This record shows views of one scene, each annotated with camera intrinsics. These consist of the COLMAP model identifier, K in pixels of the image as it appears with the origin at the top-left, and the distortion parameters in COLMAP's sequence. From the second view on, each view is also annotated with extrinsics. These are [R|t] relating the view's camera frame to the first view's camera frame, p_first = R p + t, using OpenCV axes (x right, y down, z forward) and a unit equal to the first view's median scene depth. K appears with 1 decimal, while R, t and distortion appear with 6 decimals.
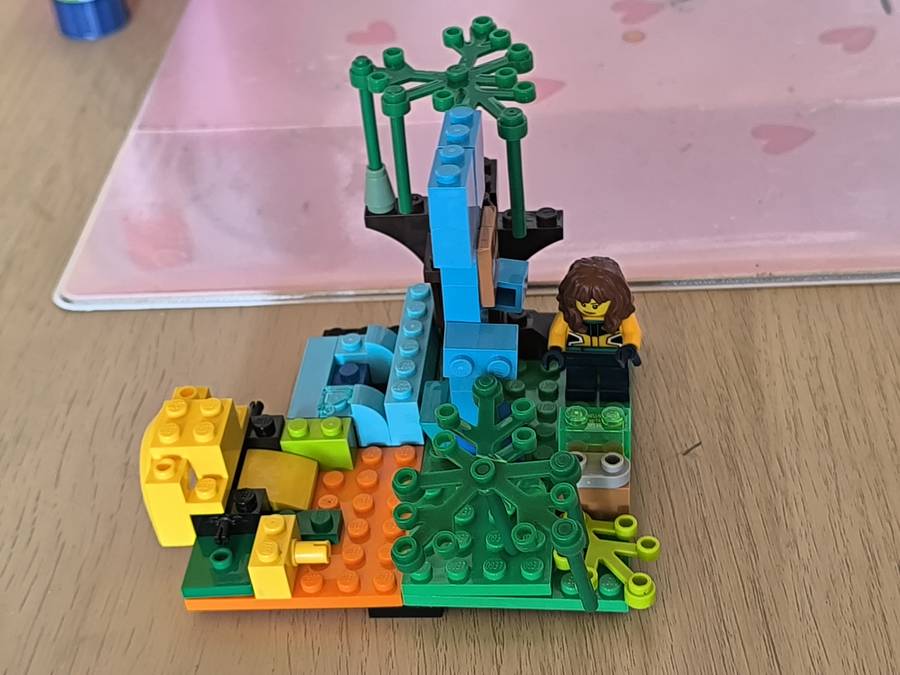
lens RADIAL K [[1684.2, 0, 450.0], [0, 1684.2, 337.5], [0, 0, 1]] dist [0.207225, 0.176102]
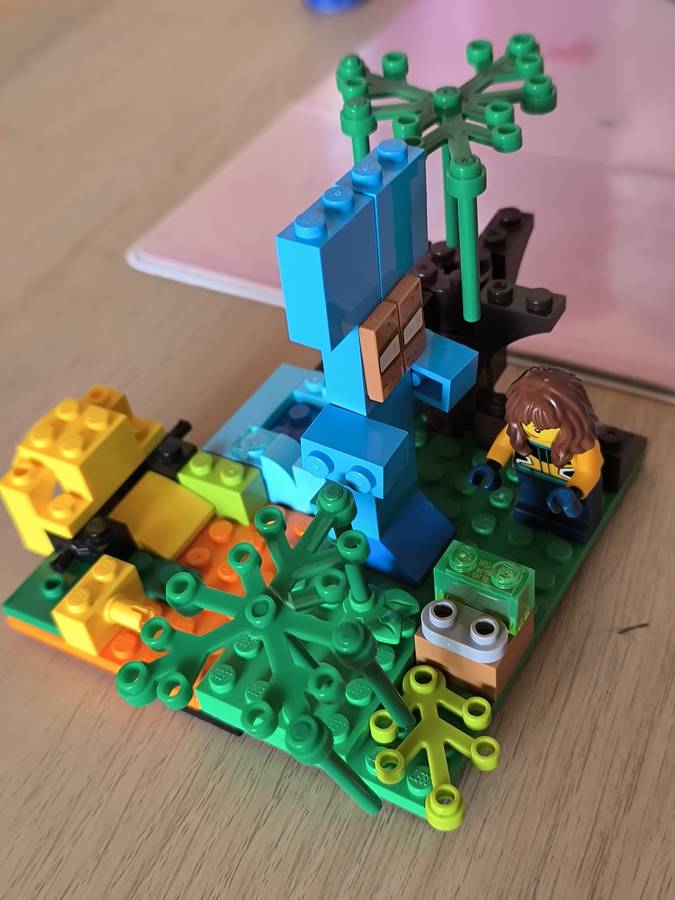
lens RADIAL K [[1196.8, 0, 337.5], [0, 1196.8, 450.0], [0, 0, 1]] dist [0.002577, -0.047326]
pose [[0.899461, 0.280995, -0.334683, 0.191769], [-0.228490, 0.955235, 0.187933, -0.093094], [0.372509, -0.092566, 0.923401, 0.455875]]
